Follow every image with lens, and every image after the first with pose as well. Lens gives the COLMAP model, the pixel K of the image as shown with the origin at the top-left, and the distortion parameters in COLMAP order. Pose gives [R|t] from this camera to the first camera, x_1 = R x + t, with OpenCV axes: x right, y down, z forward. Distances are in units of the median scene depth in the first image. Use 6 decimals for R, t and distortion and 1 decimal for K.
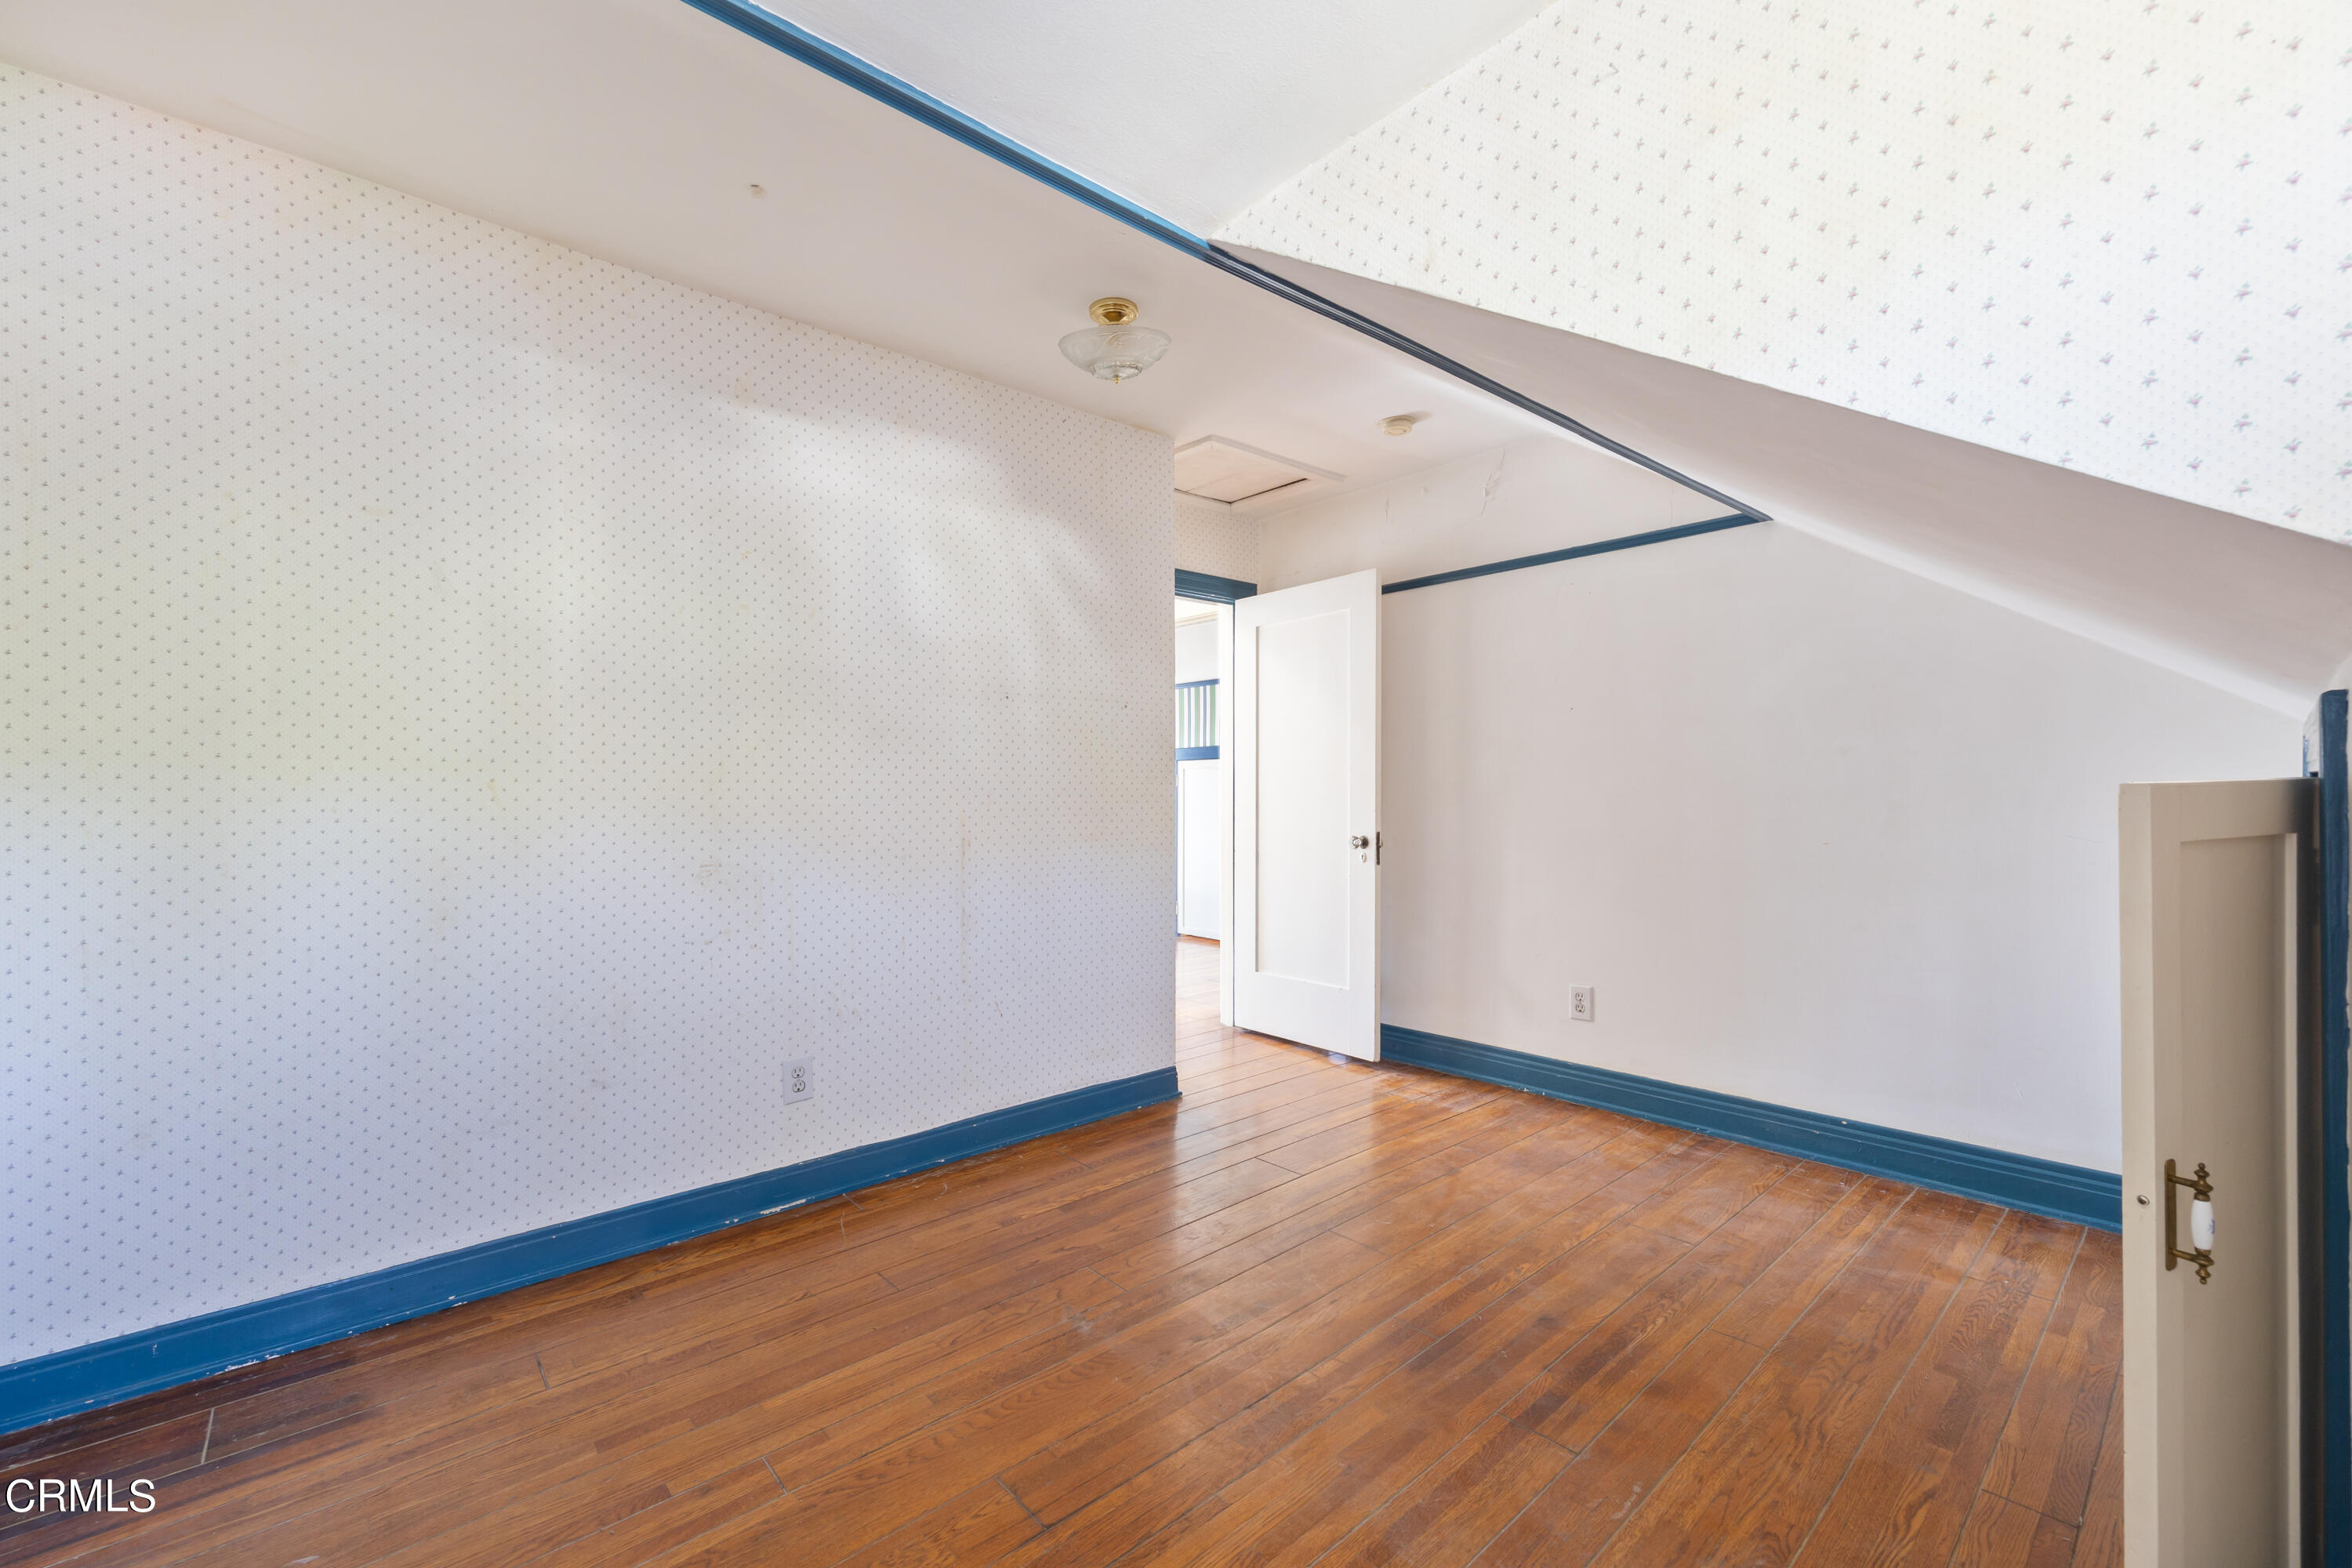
lens RADIAL K [[962.6, 0, 1185.5], [0, 962.6, 774.7], [0, 0, 1]] dist [0.000245, -0.000048]
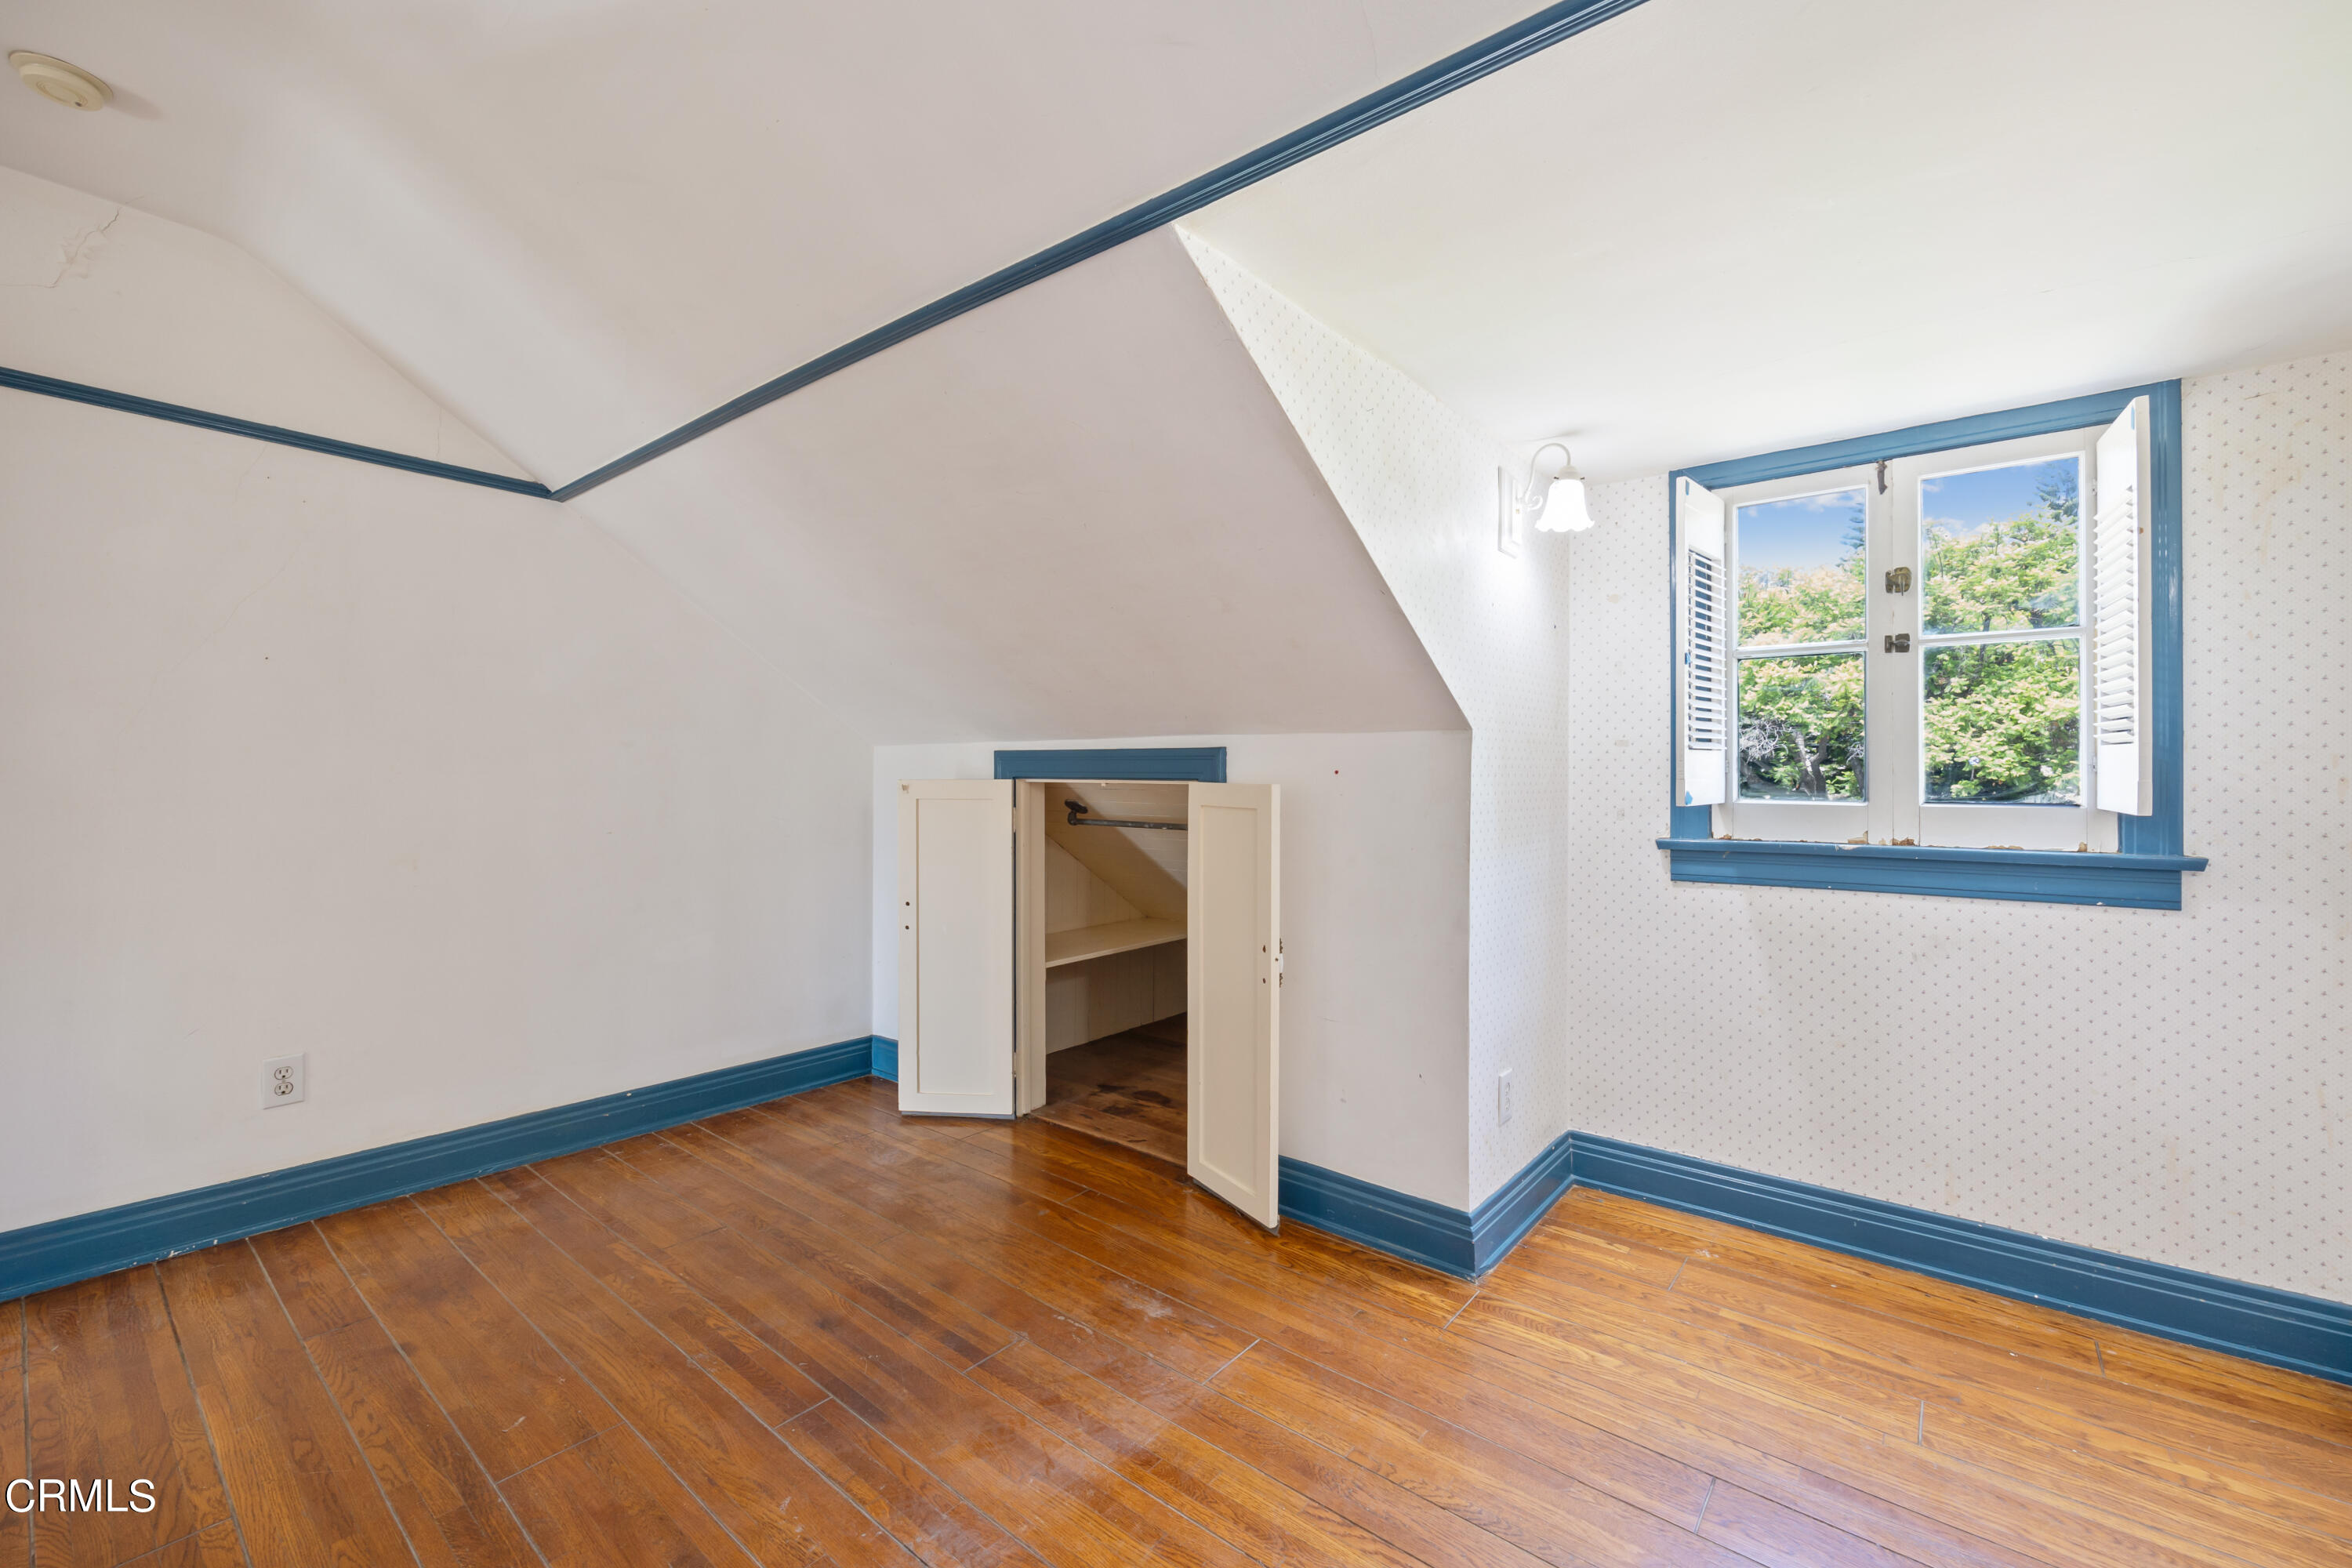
lens RADIAL K [[962.6, 0, 1185.5], [0, 962.6, 774.7], [0, 0, 1]] dist [0.000245, -0.000048]
pose [[-0.151839, 0.011934, 0.988333, -0.563692], [-0.025927, 0.999535, -0.016052, 0.012391], [-0.988065, -0.028062, -0.151459, 0.689216]]
